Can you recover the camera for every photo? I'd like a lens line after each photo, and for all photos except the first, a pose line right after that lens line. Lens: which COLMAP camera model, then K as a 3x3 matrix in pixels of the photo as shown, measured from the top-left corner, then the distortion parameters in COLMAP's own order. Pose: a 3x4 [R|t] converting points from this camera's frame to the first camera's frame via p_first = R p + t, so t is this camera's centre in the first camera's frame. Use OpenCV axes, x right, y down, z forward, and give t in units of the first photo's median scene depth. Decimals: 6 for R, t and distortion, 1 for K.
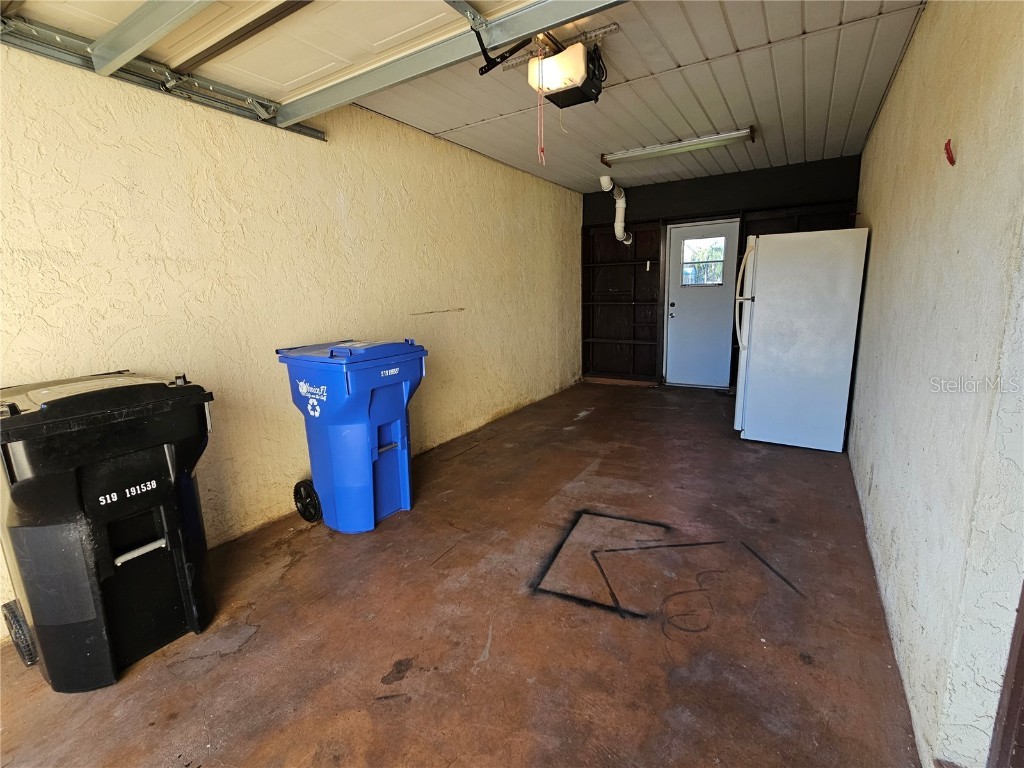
lens RADIAL K [[467.5, 0, 507.9], [0, 467.5, 381.6], [0, 0, 1]] dist [-0.002104, 0.001940]
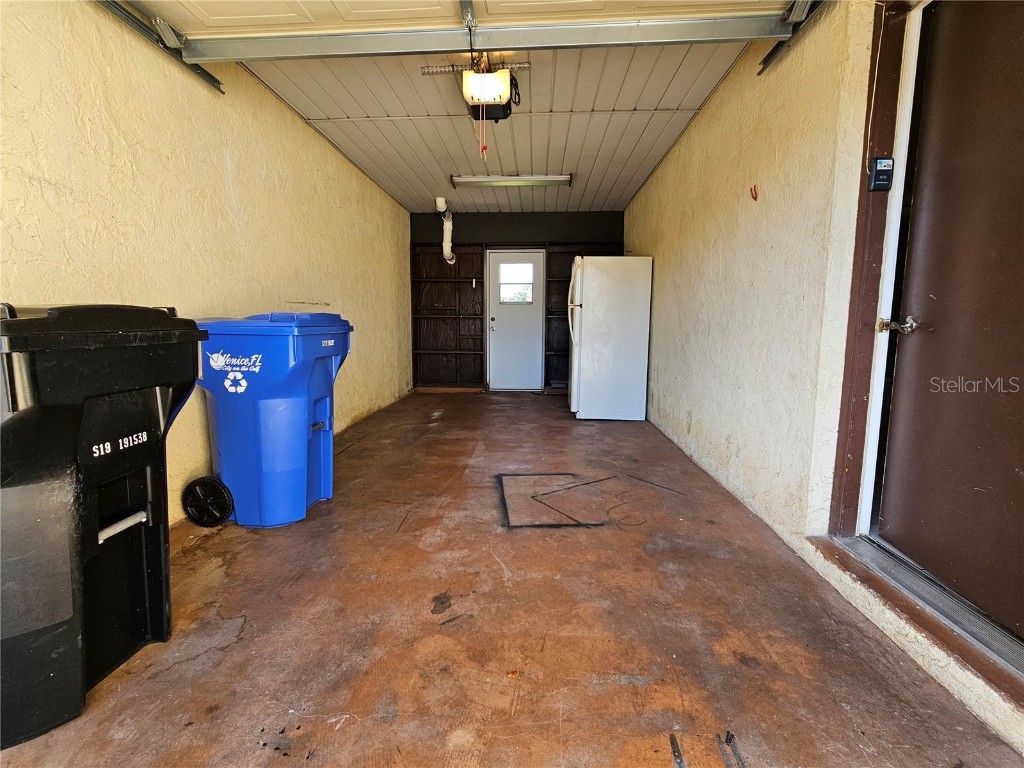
lens RADIAL K [[467.5, 0, 505.8], [0, 467.5, 383.1], [0, 0, 1]] dist [-0.002104, 0.001940]
pose [[0.878371, -0.025607, 0.477293, -0.415632], [0.061740, 0.996277, -0.060170, 0.150032], [-0.473976, 0.082320, 0.876682, 0.000460]]
